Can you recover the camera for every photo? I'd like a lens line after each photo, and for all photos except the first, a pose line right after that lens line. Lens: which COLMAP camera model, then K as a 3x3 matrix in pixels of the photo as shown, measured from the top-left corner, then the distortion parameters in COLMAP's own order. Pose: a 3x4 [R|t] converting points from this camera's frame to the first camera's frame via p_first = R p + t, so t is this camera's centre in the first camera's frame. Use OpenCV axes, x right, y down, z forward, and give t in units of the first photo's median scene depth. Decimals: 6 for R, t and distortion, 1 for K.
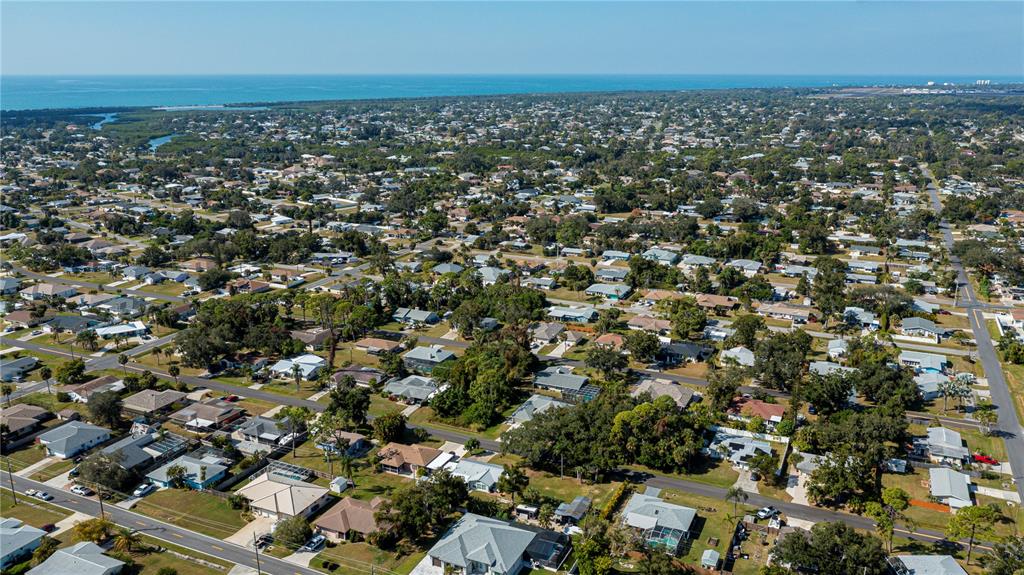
lens RADIAL K [[788.5, 0, 516.4], [0, 788.5, 286.9], [0, 0, 1]] dist [0.006229, -0.001132]
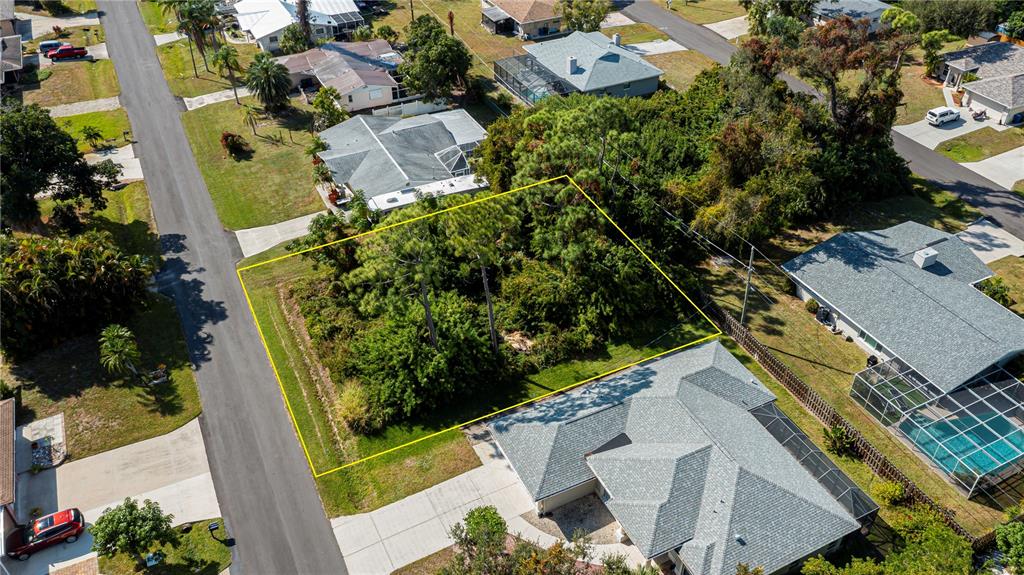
lens RADIAL K [[788.5, 0, 516.4], [0, 788.5, 286.9], [0, 0, 1]] dist [0.006229, -0.001132]
pose [[0.776079, 0.383978, -0.500262, 0.078674], [-0.159579, 0.887022, 0.433274, 0.030229], [0.610111, -0.256423, 0.749674, 0.729480]]
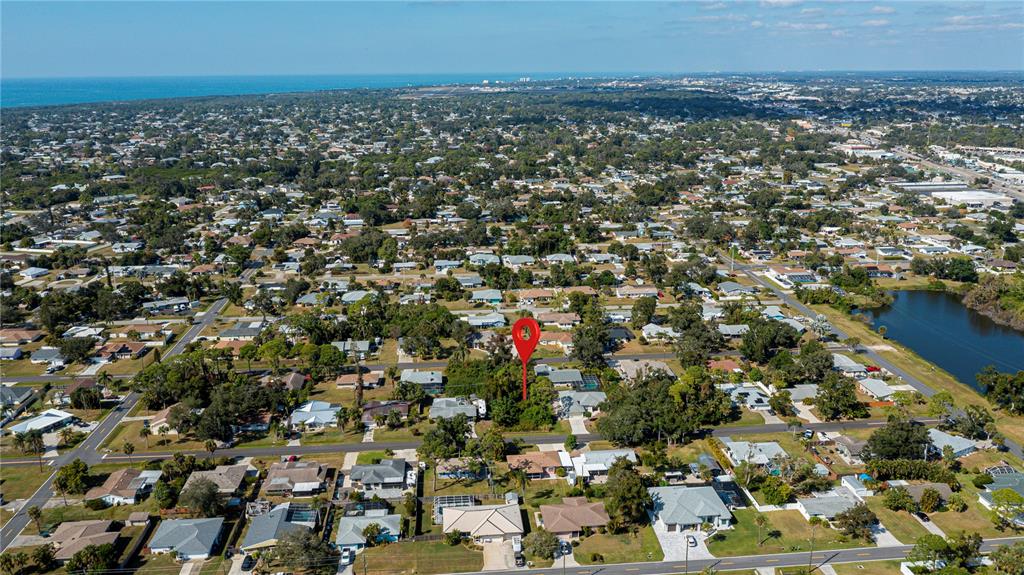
lens RADIAL K [[788.5, 0, 516.4], [0, 788.5, 286.9], [0, 0, 1]] dist [0.006229, -0.001132]
pose [[0.865442, -0.135538, 0.482328, -0.510971], [0.135157, 0.990180, 0.035736, -0.056471], [-0.482435, 0.034262, 0.875262, 0.026251]]
